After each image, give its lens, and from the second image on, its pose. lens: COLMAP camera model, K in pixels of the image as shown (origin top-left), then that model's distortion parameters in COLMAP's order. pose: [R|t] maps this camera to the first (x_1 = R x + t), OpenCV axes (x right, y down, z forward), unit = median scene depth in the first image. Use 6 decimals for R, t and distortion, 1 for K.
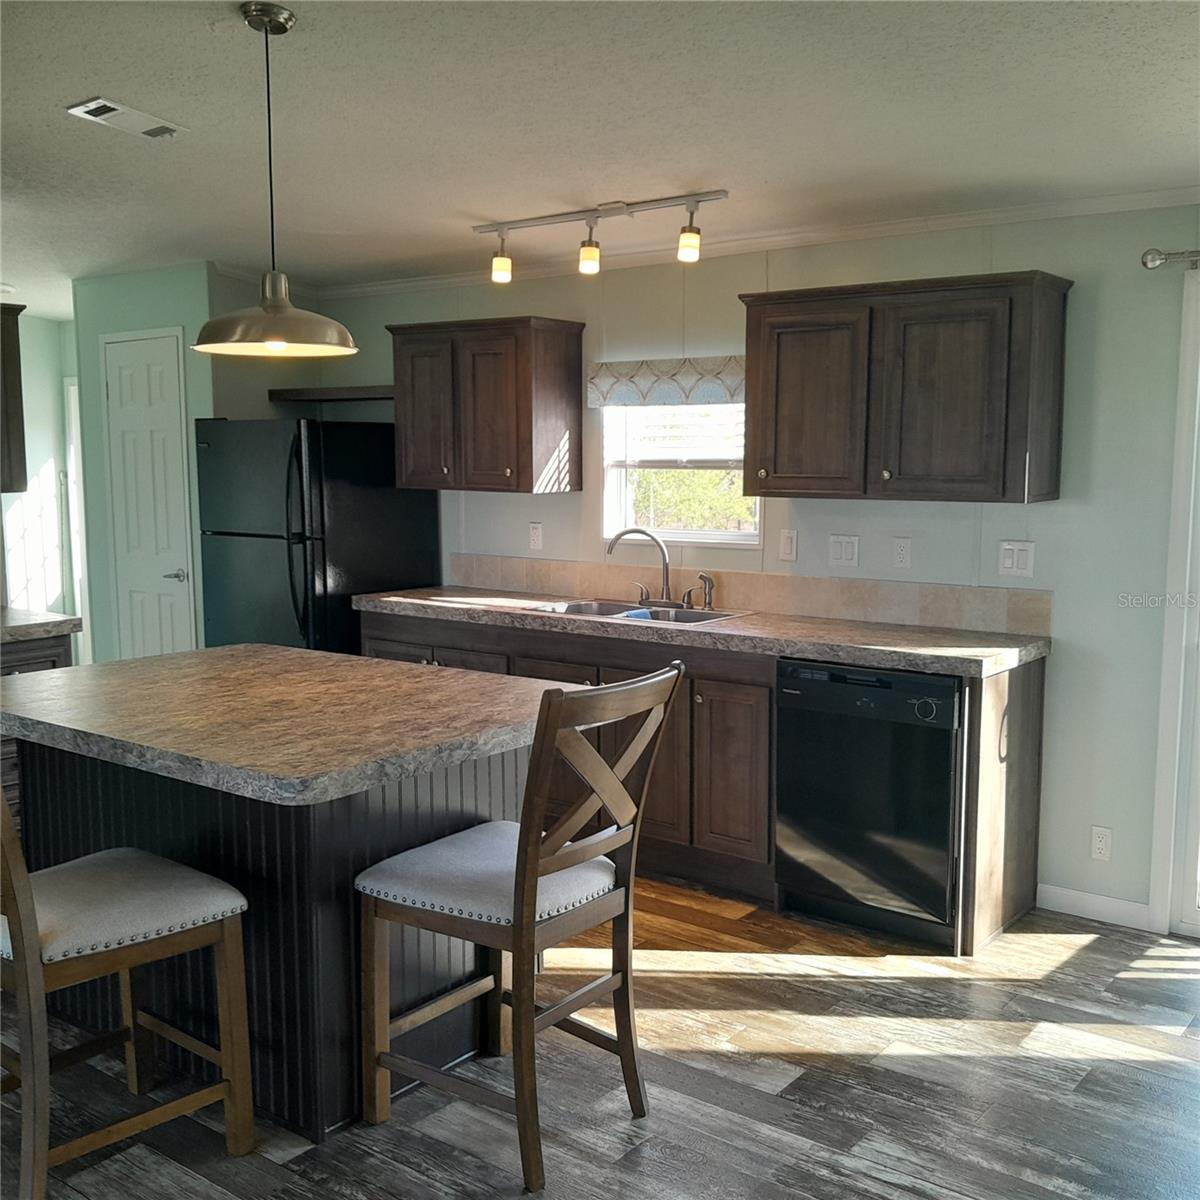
lens RADIAL K [[1276.7, 0, 600.0], [0, 1276.7, 600.0], [0, 0, 1]] dist [-0.019234, 0.005720]
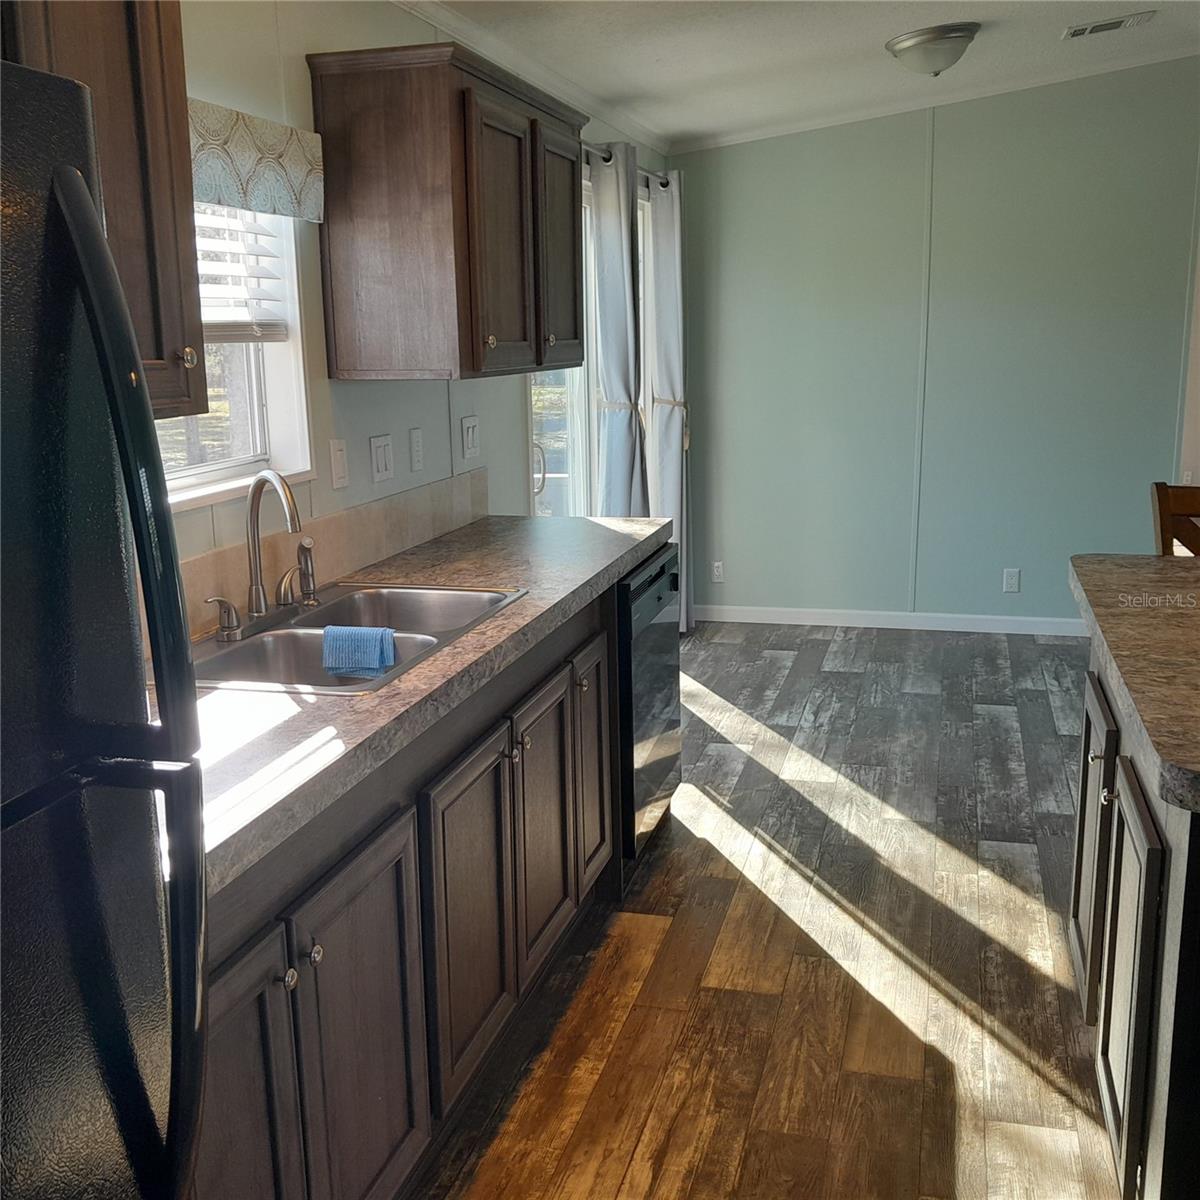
lens RADIAL K [[1264.8, 0, 613.2], [0, 1264.8, 606.2], [0, 0, 1]] dist [0.087486, -0.300345]
pose [[-0.389626, -0.195499, 0.899984, -0.490558], [0.123239, 0.957354, 0.261314, -0.125146], [-0.912690, 0.212728, -0.348917, 1.146348]]
